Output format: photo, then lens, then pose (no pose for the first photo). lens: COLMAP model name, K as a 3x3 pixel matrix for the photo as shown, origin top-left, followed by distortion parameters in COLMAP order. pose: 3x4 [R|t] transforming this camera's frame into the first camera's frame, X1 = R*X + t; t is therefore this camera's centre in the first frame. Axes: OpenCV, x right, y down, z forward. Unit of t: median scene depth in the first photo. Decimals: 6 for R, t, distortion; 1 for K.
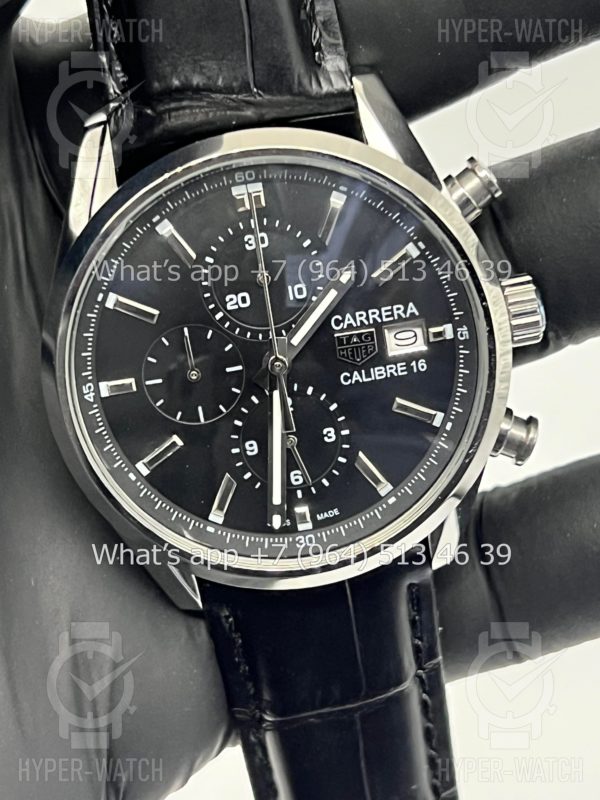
lens RADIAL K [[1849.2, 0, 300.0], [0, 1849.2, 400.0], [0, 0, 1]] dist [0.244044, -0.693070]
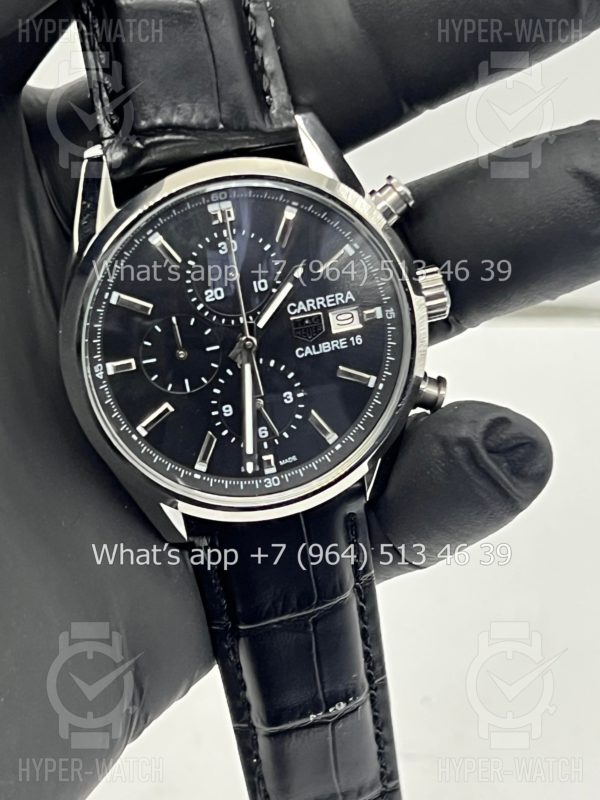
lens RADIAL K [[1868.4, 0, 303.3], [0, 1868.4, 424.1], [0, 0, 1]] dist [0.206318, 0.033307]
pose [[0.992976, -0.044066, 0.109800, -0.116664], [0.041774, 0.998860, 0.023092, 0.007984], [-0.110693, -0.018343, 0.993685, -0.279550]]
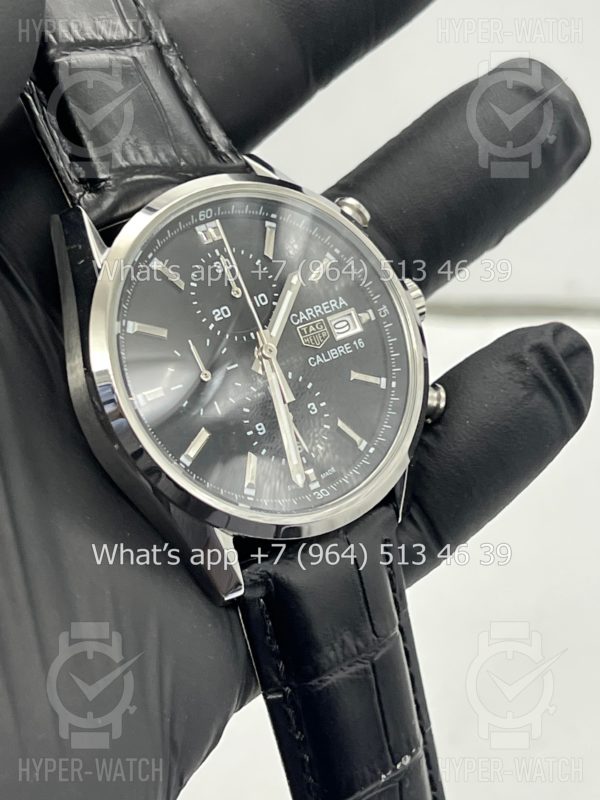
lens RADIAL K [[1868.4, 0, 303.3], [0, 1868.4, 424.1], [0, 0, 1]] dist [0.206318, 0.033307]
pose [[0.877712, -0.178541, 0.444684, -0.555133], [0.336521, 0.890310, -0.306760, 0.415317], [-0.341138, 0.418892, 0.841519, -0.049418]]
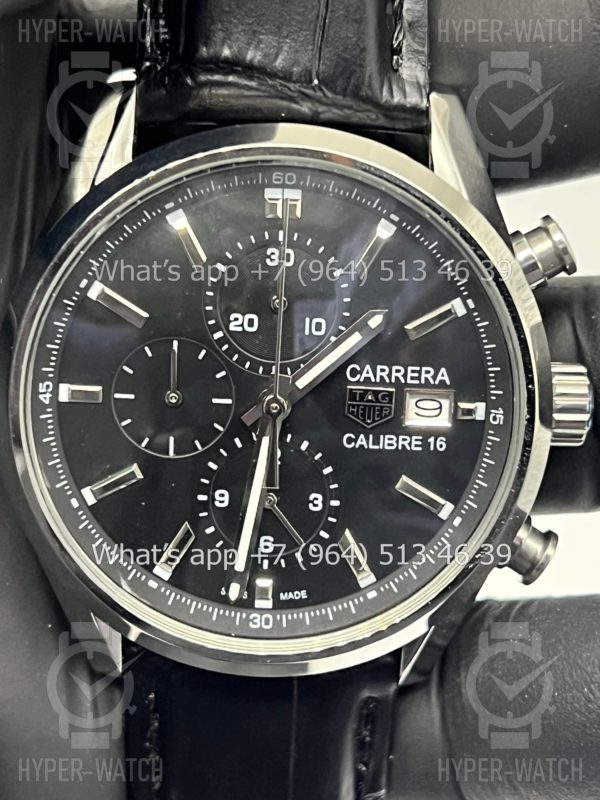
lens RADIAL K [[1807.5, 0, 300.0], [0, 1807.5, 400.0], [0, 0, 1]] dist [0.259525, 0.055793]
pose [[0.977683, 0.208248, 0.027709, -0.023765], [-0.206551, 0.976931, -0.054243, 0.019771], [-0.038365, 0.047309, 0.998143, 0.180532]]
